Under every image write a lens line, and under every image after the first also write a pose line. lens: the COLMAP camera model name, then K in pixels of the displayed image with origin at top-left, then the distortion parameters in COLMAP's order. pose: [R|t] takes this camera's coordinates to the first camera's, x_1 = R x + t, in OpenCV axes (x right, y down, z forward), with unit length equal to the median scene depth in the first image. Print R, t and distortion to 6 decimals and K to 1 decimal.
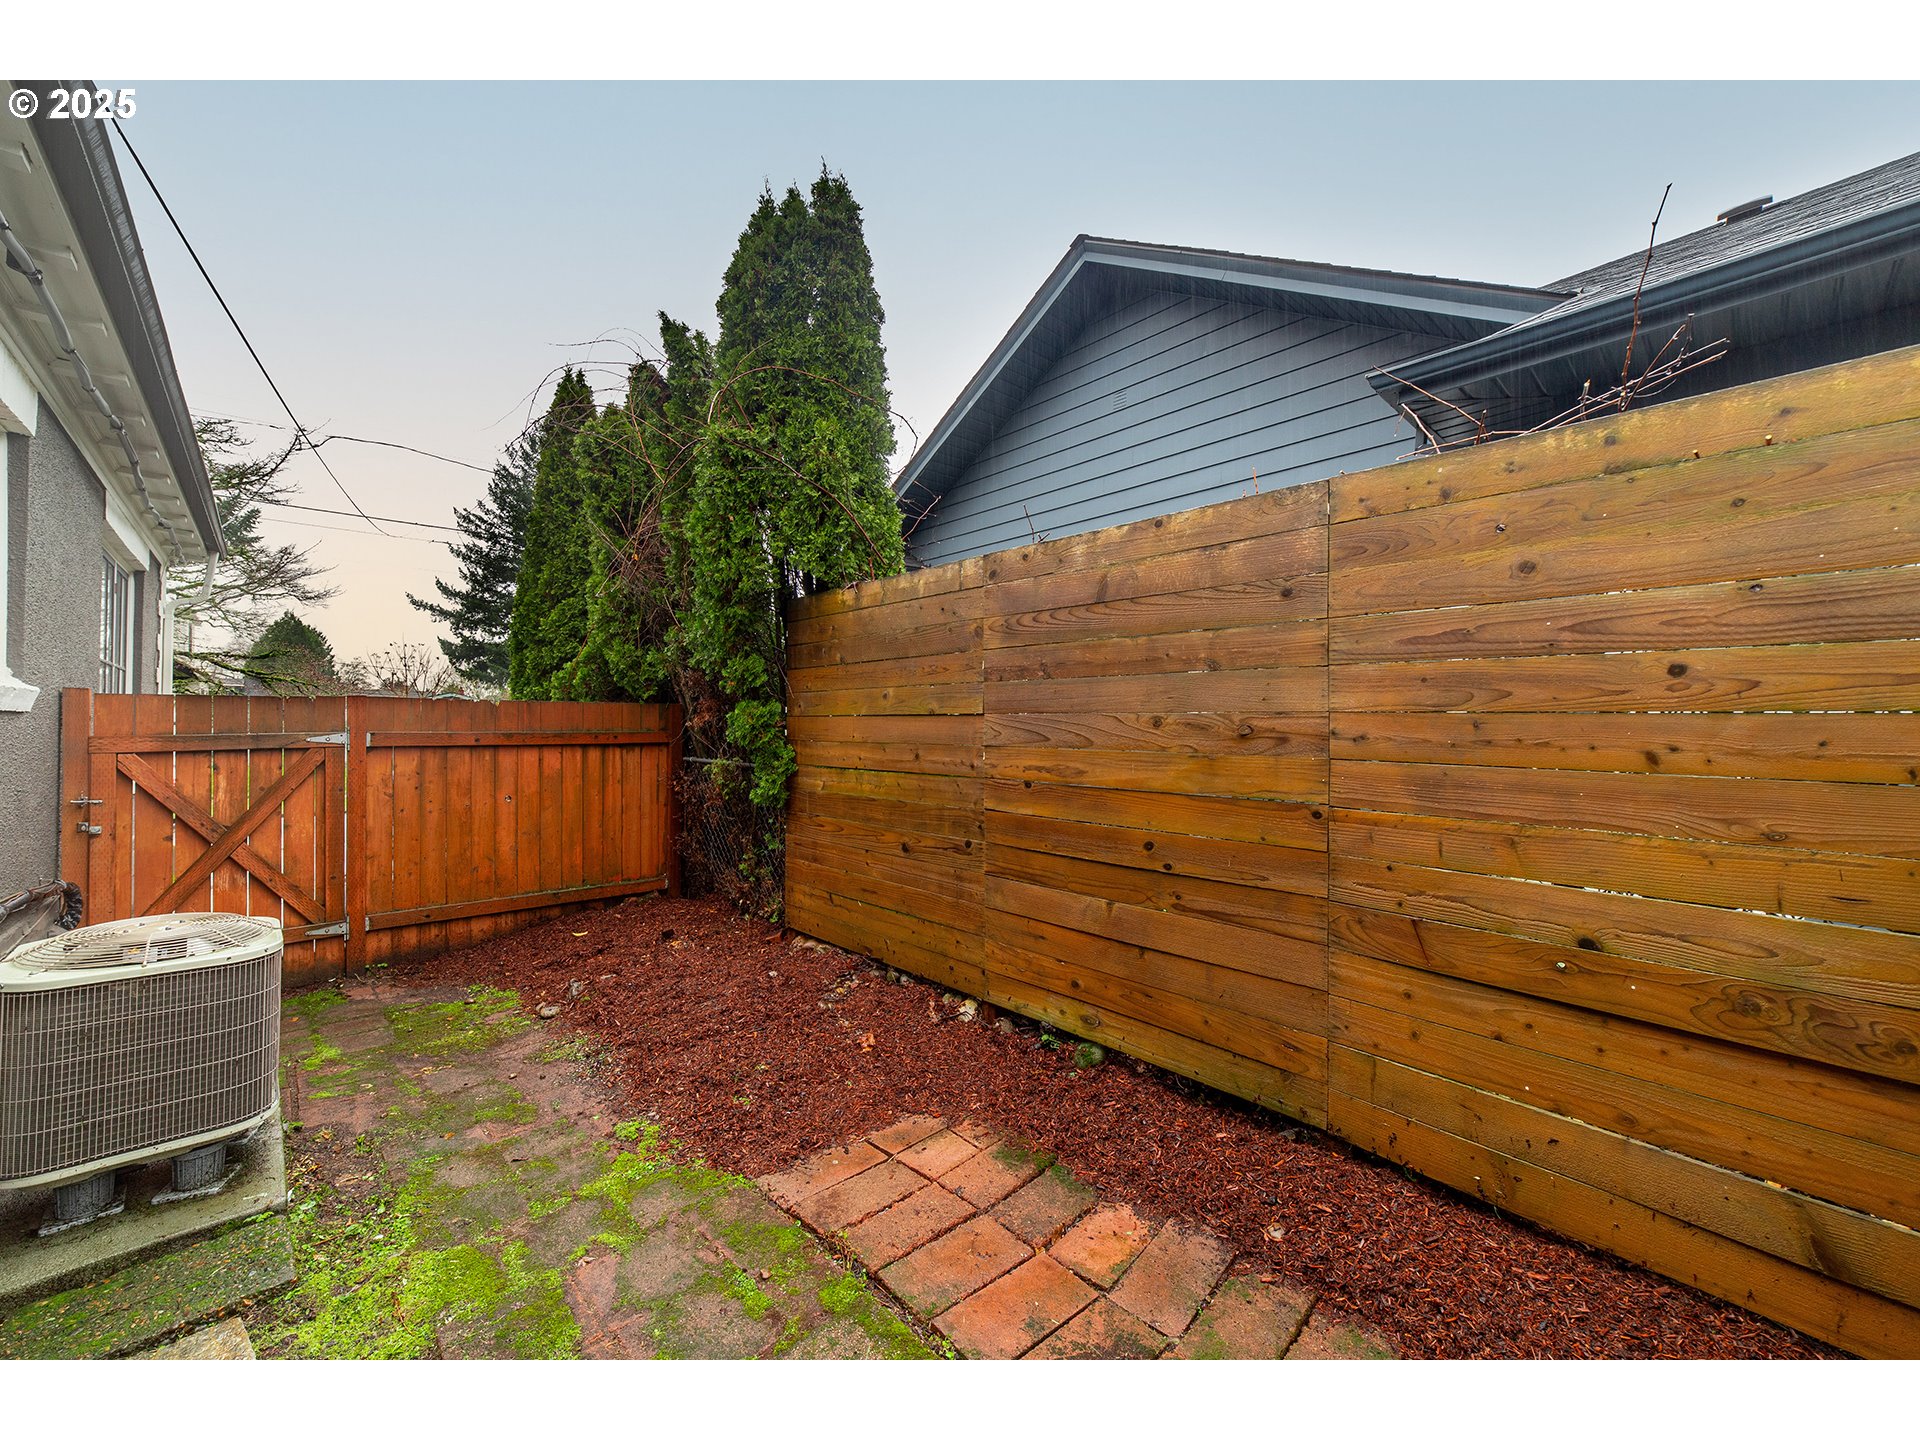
lens RADIAL K [[753.4, 0, 944.4], [0, 753.4, 731.7], [0, 0, 1]] dist [-0.016072, 0.006280]
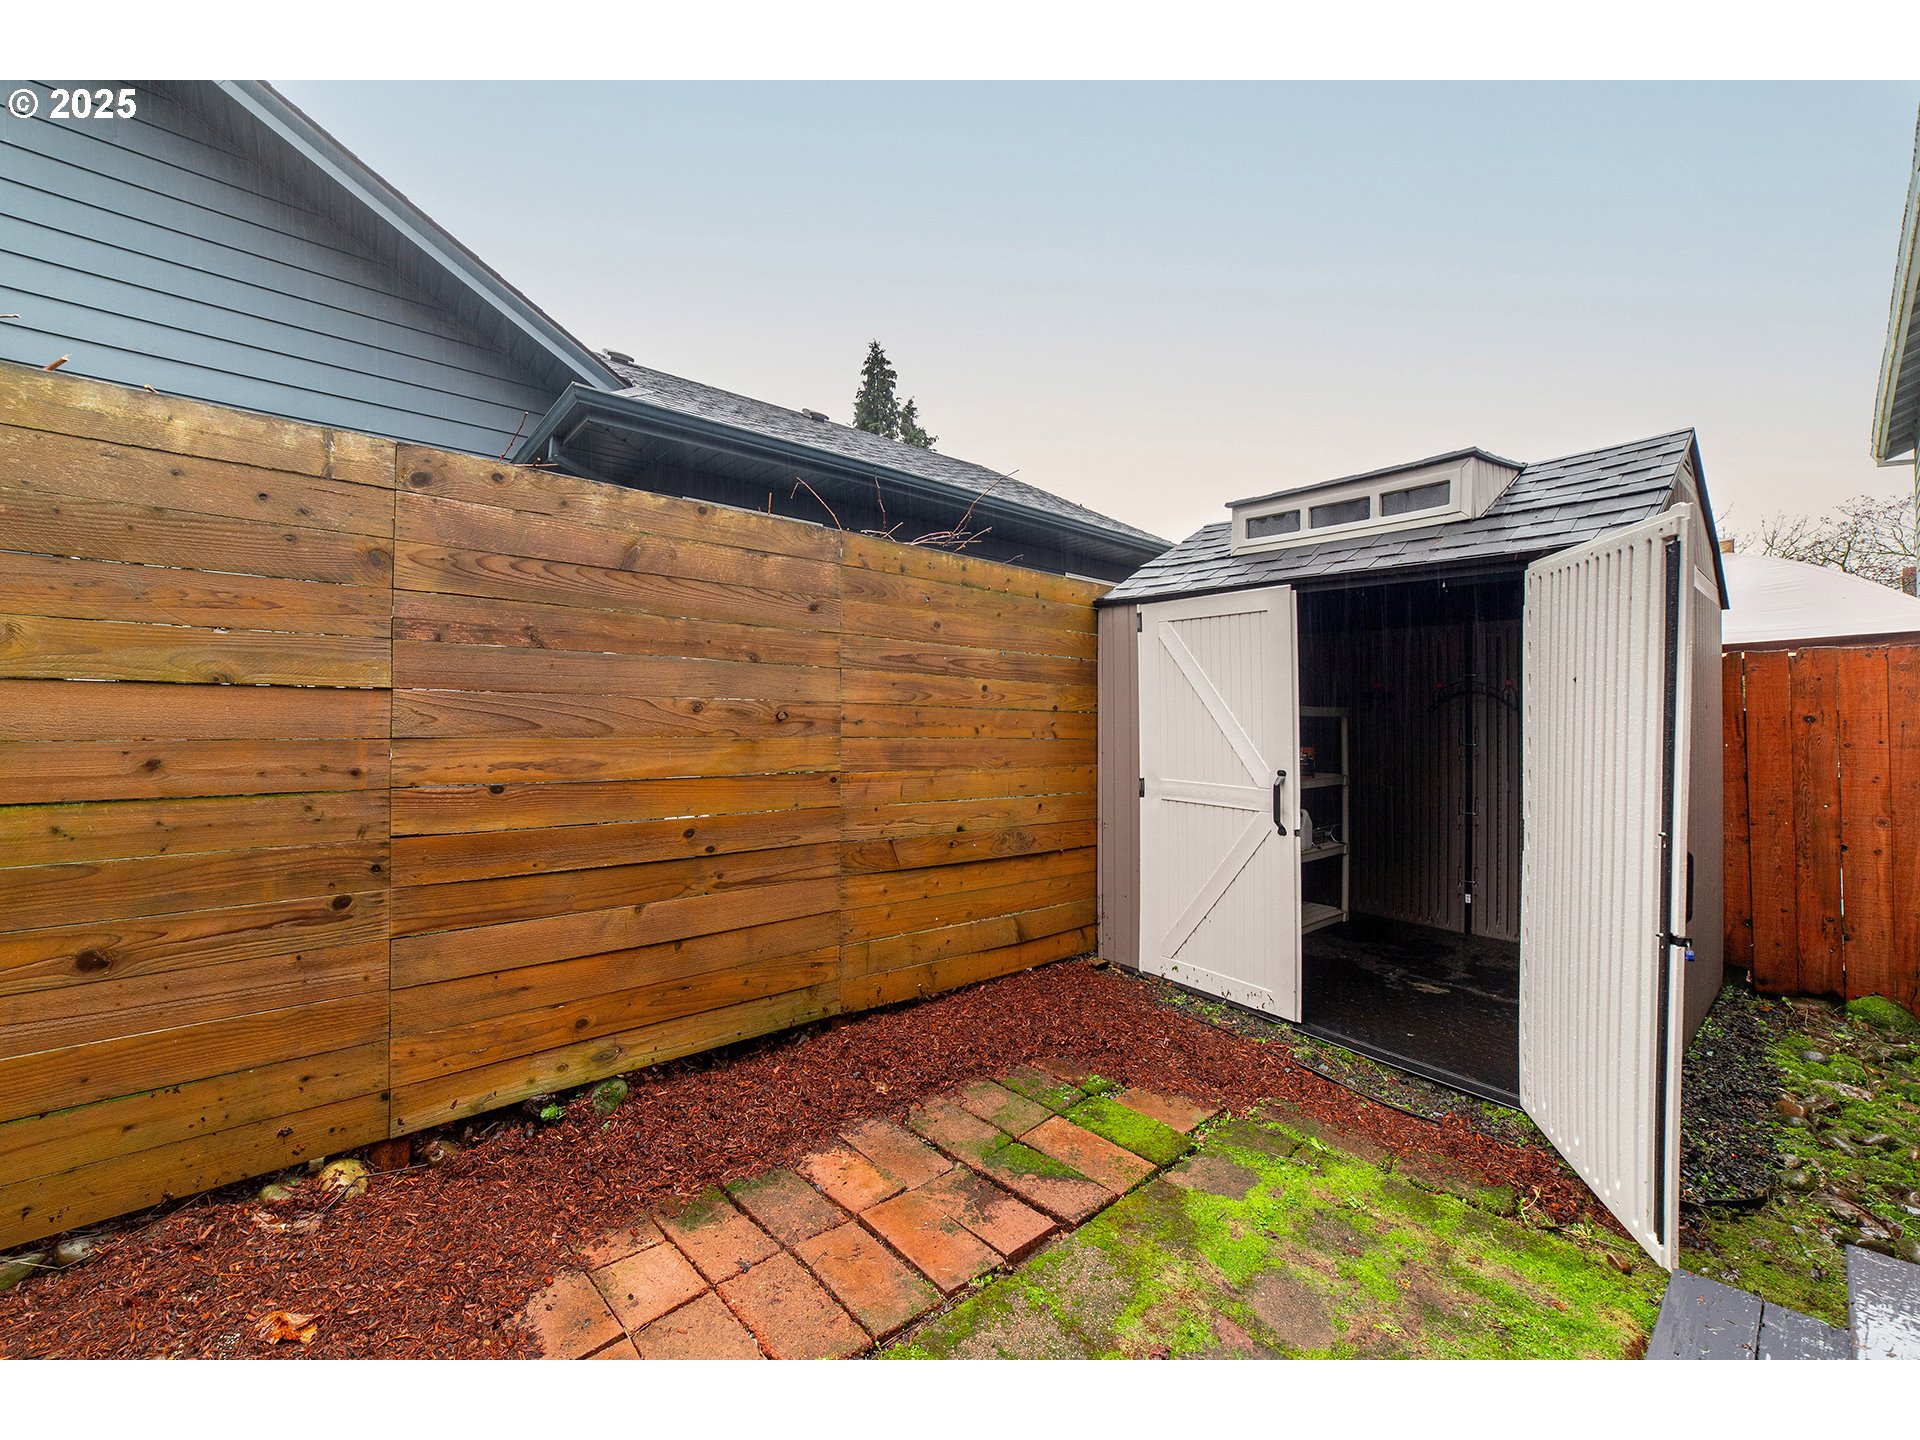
lens RADIAL K [[753.4, 0, 942.1], [0, 753.4, 707.2], [0, 0, 1]] dist [-0.016072, 0.006280]
pose [[0.048113, 0.013660, 0.998749, -0.728825], [-0.001907, 0.999906, -0.013584, -0.000066], [-0.998840, -0.001251, 0.048134, 0.654349]]
